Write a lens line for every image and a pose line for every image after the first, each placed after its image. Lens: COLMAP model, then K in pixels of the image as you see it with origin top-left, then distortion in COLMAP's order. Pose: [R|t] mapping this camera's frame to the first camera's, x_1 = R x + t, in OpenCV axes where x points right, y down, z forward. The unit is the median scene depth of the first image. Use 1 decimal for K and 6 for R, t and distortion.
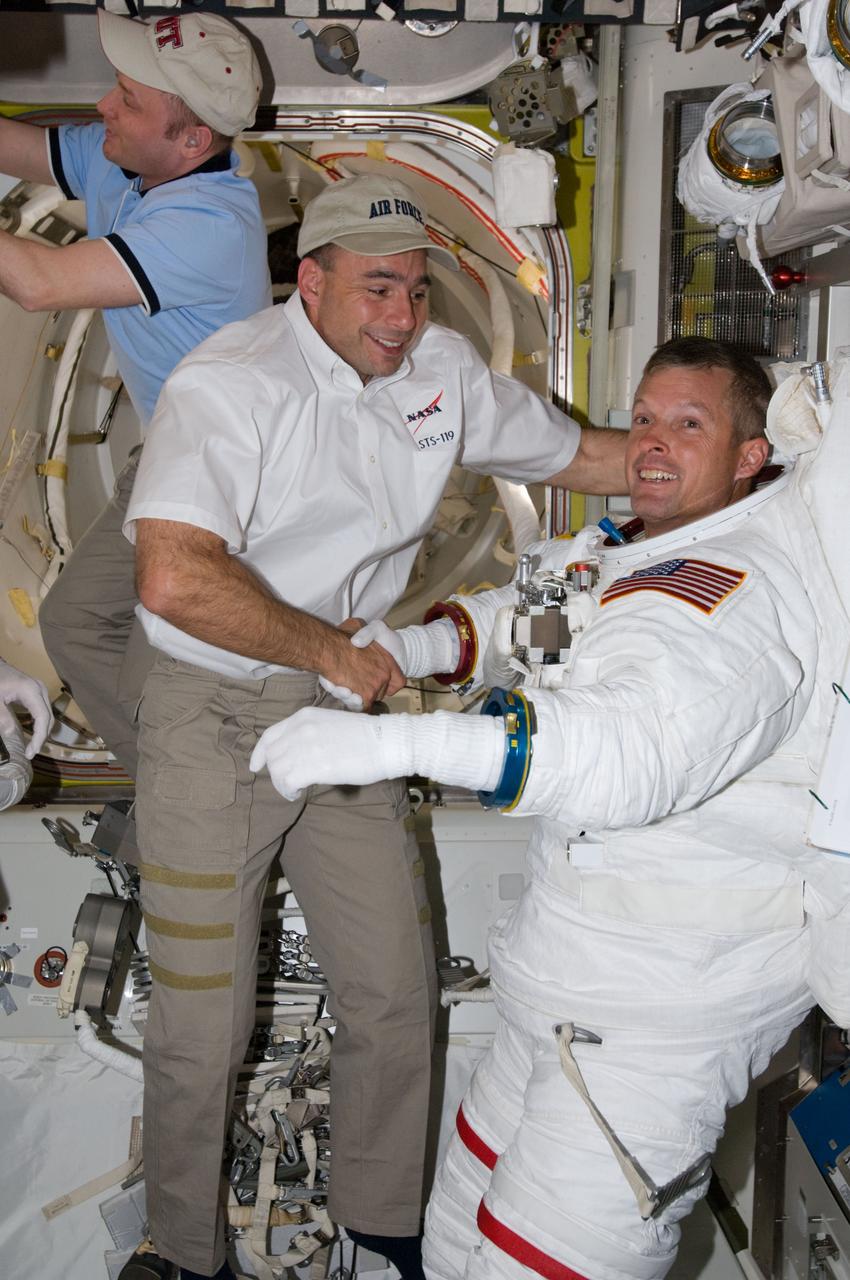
lens RADIAL K [[1441.4, 0, 425.0], [0, 1441.4, 640.0], [0, 0, 1]] dist [-0.007008, 0.016929]
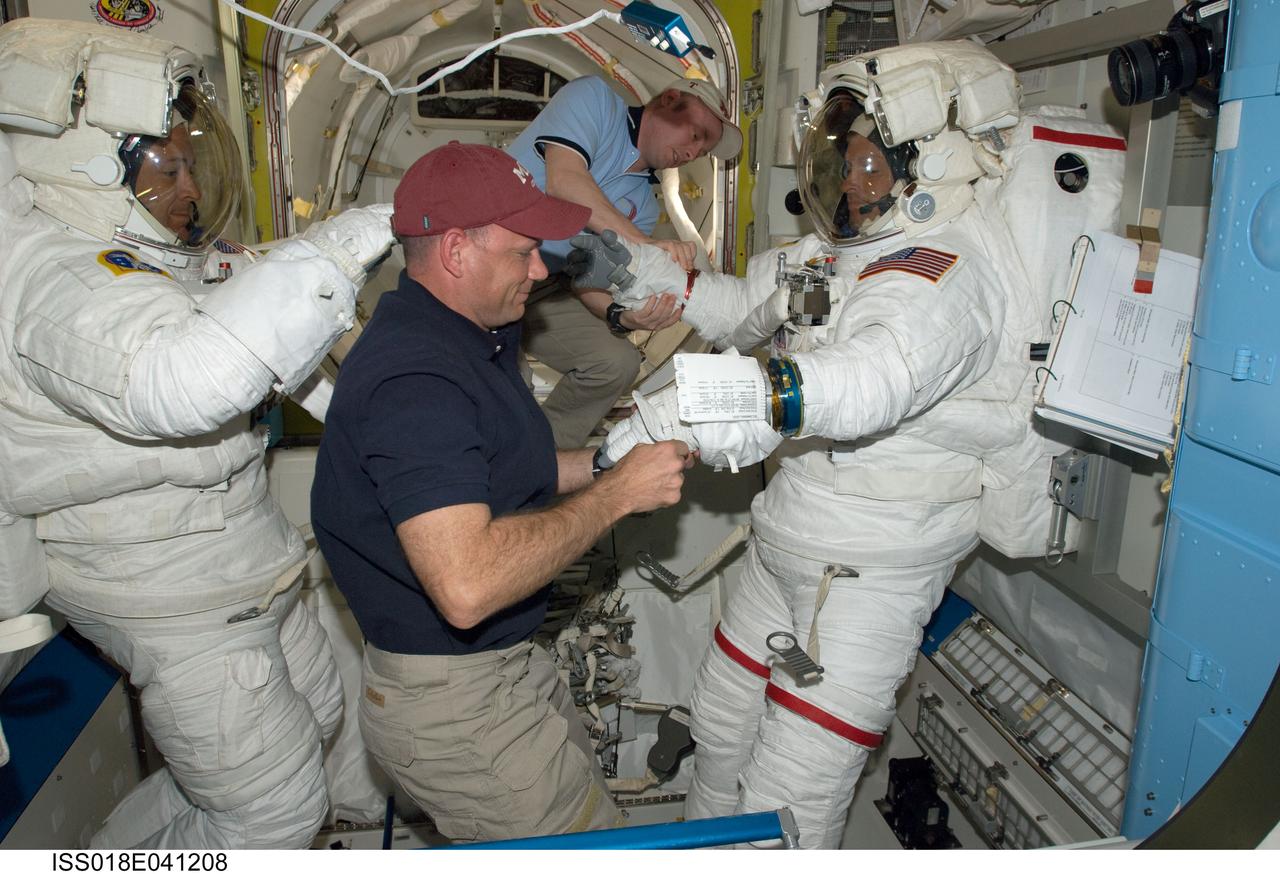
lens RADIAL K [[941.0, 0, 639.7], [0, 941.0, 424.0], [0, 0, 1]] dist [-0.085342, 0.049251]
pose [[0.989554, -0.028782, 0.141260, -0.226613], [0.016915, 0.996280, 0.084504, 0.032837], [-0.143166, -0.081232, 0.986359, 0.080302]]
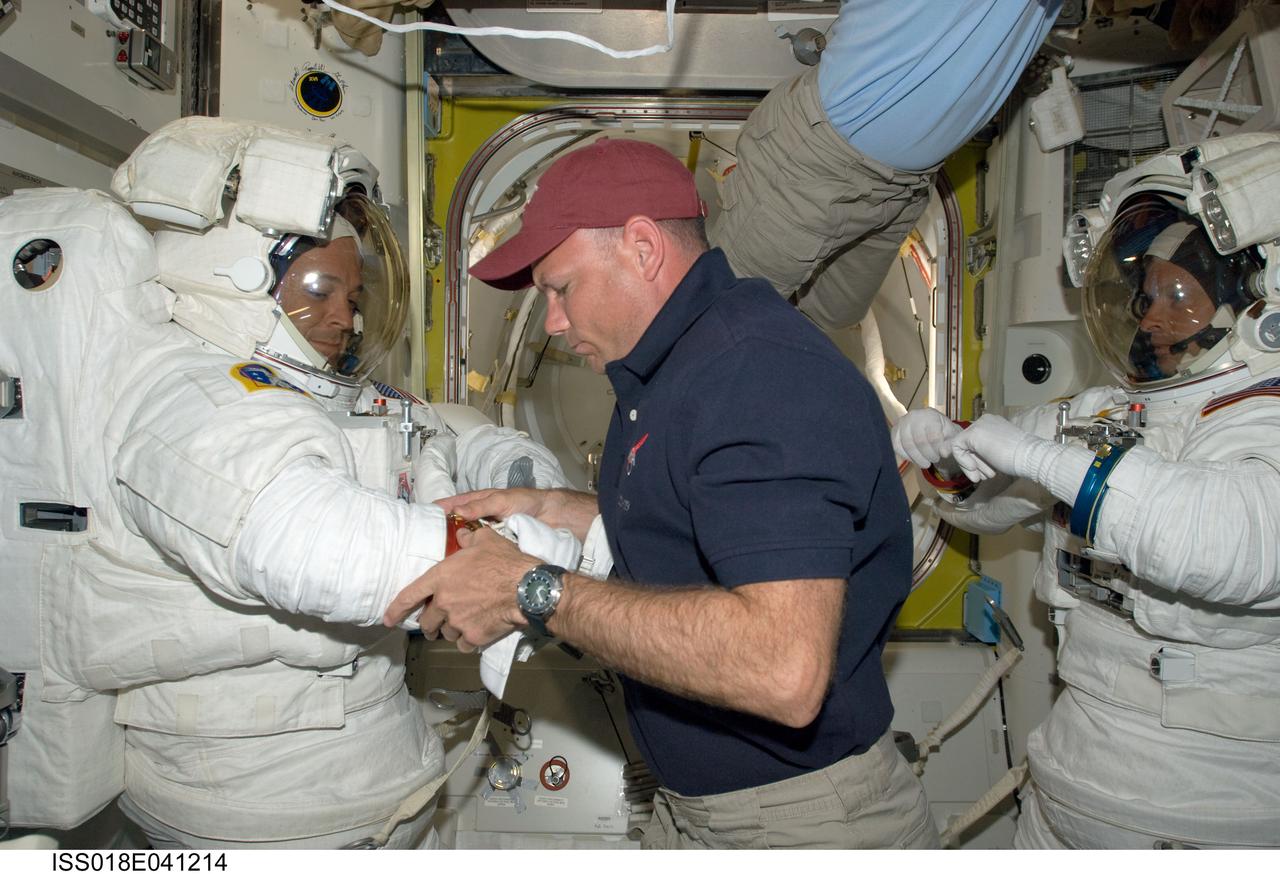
lens RADIAL K [[941.0, 0, 639.7], [0, 941.0, 424.0], [0, 0, 1]] dist [-0.085342, 0.049251]
pose [[0.999571, 0.013582, -0.025953, -0.263056], [-0.017085, 0.990013, -0.139936, 0.070153], [0.023793, 0.140319, 0.989820, 0.294023]]
